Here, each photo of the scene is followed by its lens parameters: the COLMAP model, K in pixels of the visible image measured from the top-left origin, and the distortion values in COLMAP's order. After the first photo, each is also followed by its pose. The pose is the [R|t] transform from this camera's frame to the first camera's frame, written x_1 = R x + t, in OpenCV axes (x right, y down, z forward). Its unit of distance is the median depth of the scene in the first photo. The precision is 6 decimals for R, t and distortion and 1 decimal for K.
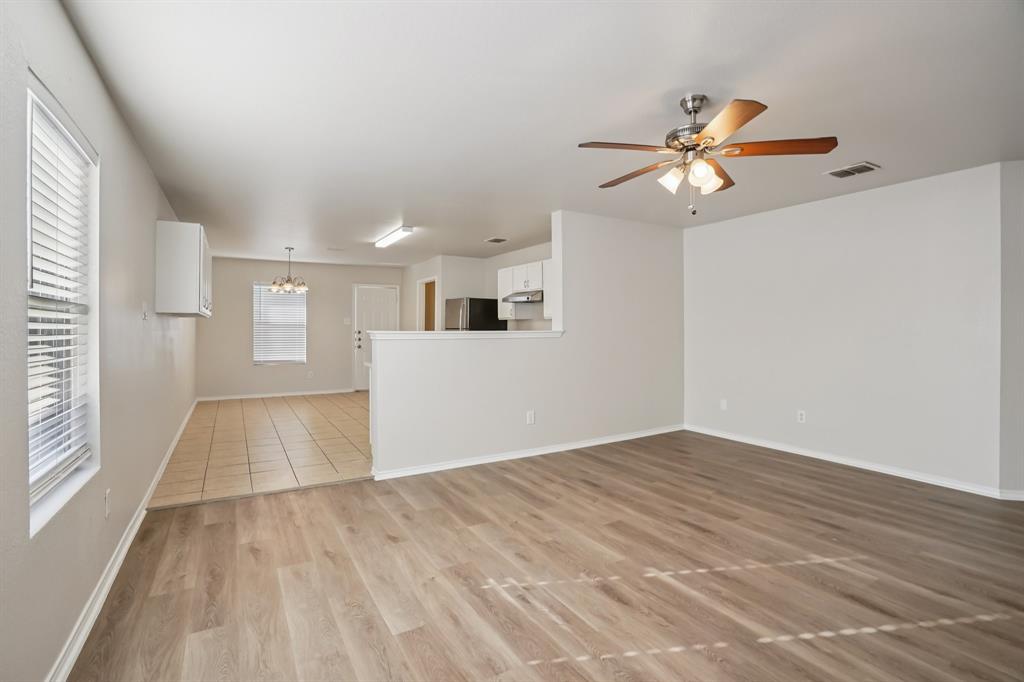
lens RADIAL K [[477.1, 0, 500.0], [0, 477.1, 321.5], [0, 0, 1]] dist [-0.046026, 0.014119]
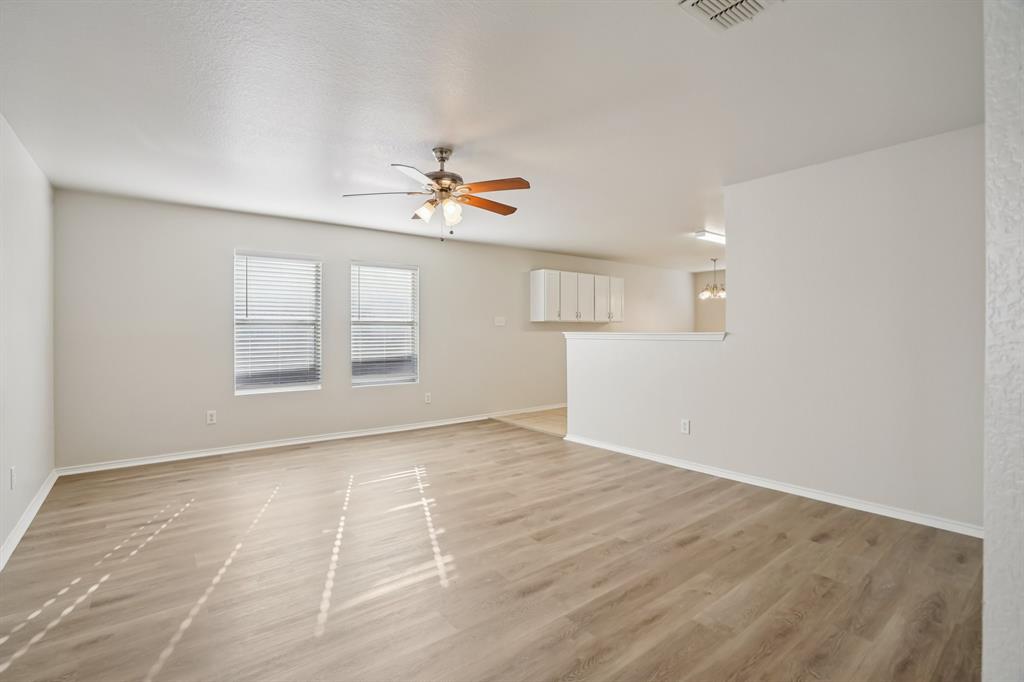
lens RADIAL K [[477.1, 0, 514.2], [0, 477.1, 335.6], [0, 0, 1]] dist [-0.046026, 0.014119]
pose [[0.149489, 0.010788, -0.988705, 1.293383], [0.016796, 0.999768, 0.013448, 0.011740], [0.988621, -0.018617, 0.149273, 0.763185]]
